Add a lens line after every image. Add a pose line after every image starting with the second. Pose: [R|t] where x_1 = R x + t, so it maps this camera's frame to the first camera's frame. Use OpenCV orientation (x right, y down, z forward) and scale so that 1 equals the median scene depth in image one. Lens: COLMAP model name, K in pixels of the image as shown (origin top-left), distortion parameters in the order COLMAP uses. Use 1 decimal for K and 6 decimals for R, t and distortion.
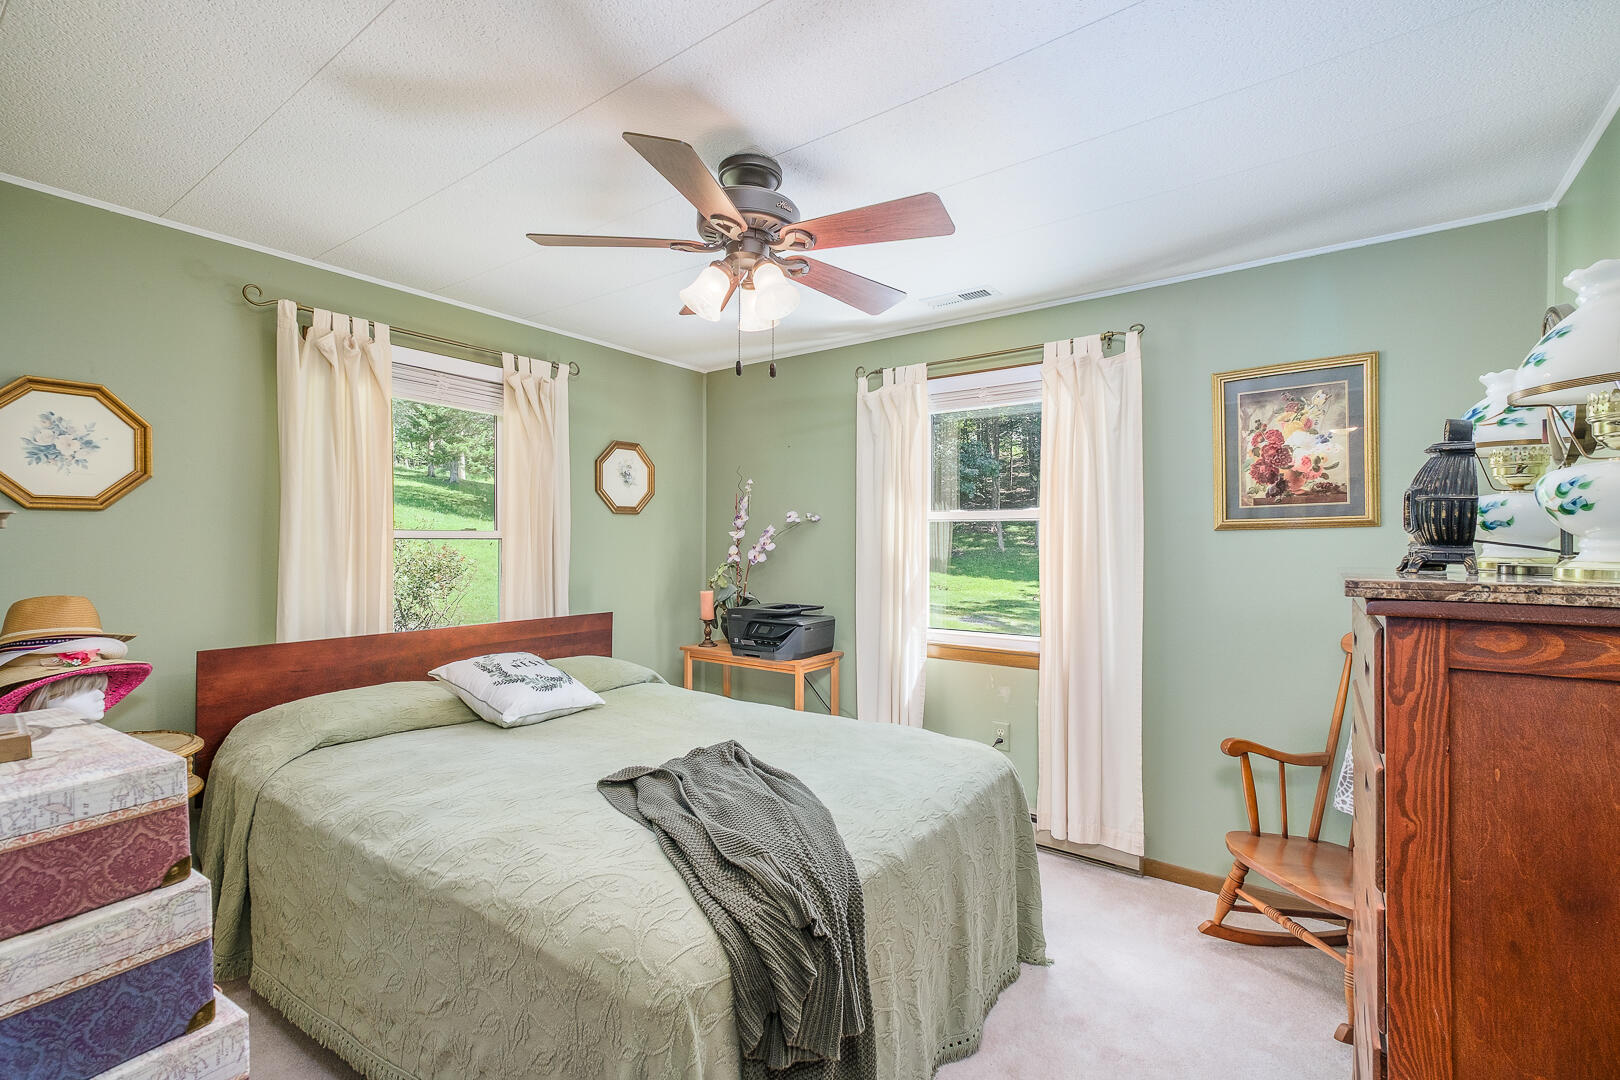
lens RADIAL K [[720.4, 0, 800.3], [0, 720.4, 547.4], [0, 0, 1]] dist [0.014236, 0.000088]
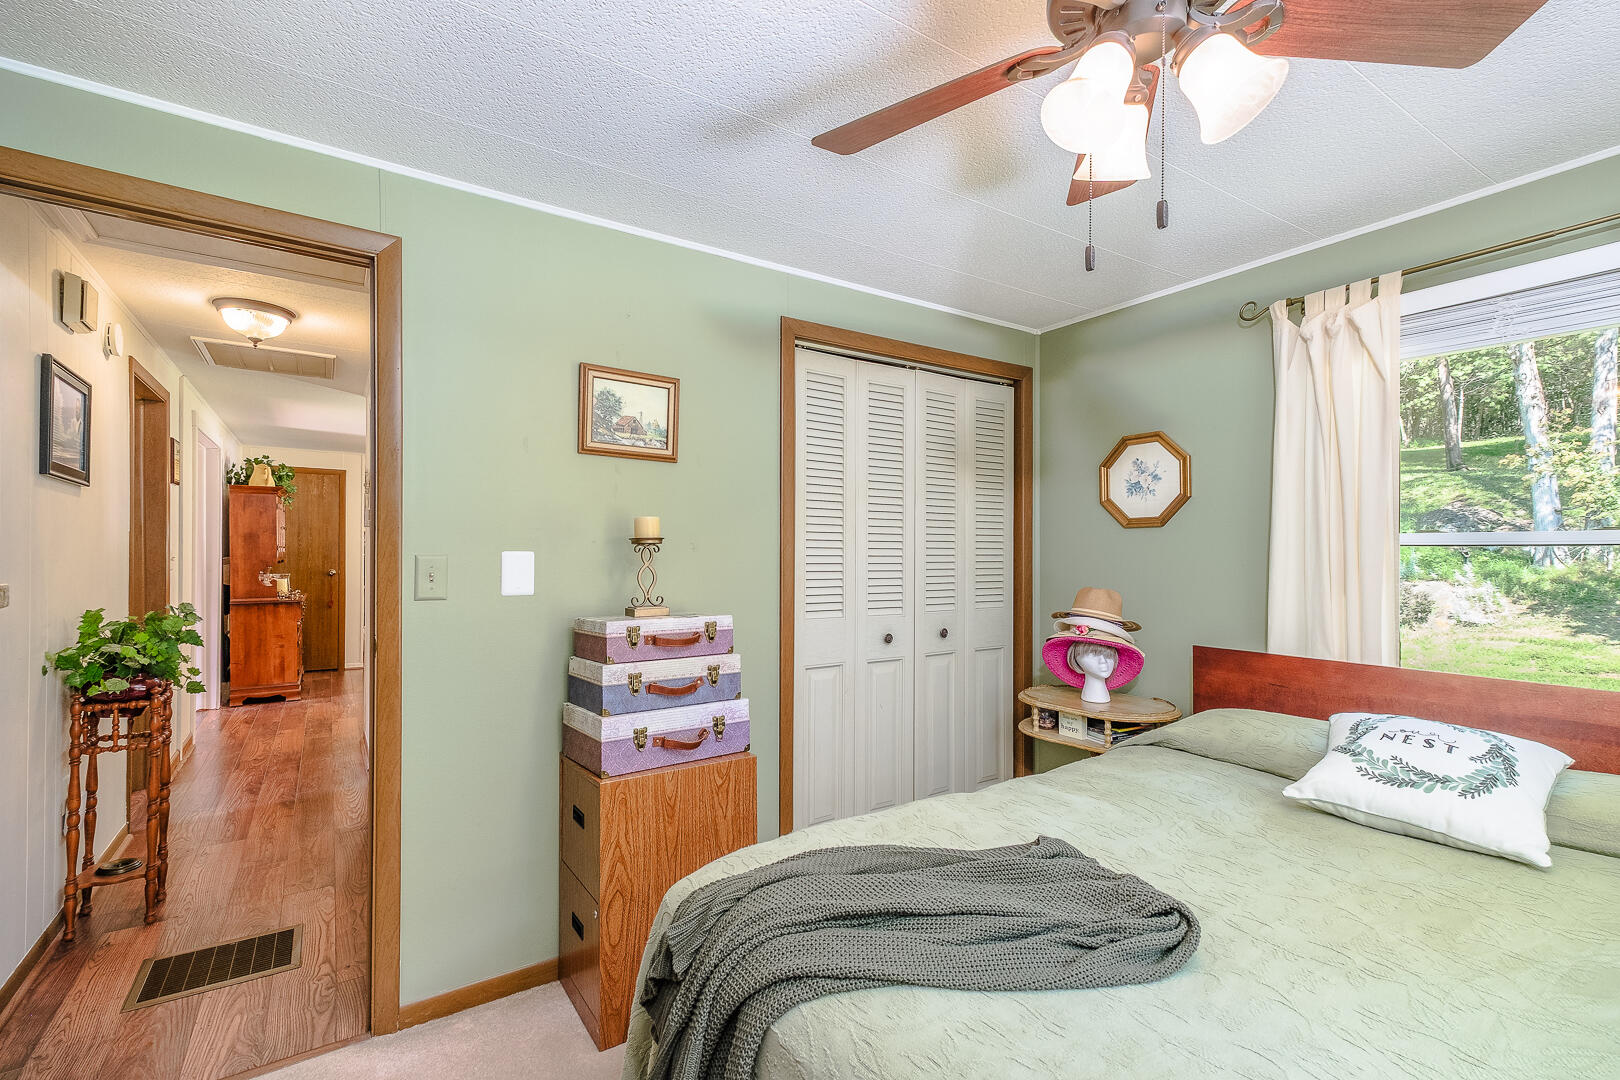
lens RADIAL K [[720.4, 0, 800.3], [0, 720.4, 547.4], [0, 0, 1]] dist [0.014236, 0.000088]
pose [[-0.352382, -0.009370, -0.935809, 0.492083], [-0.014114, 0.999889, -0.004697, 0.002069], [0.935750, 0.011552, -0.352475, 0.858528]]
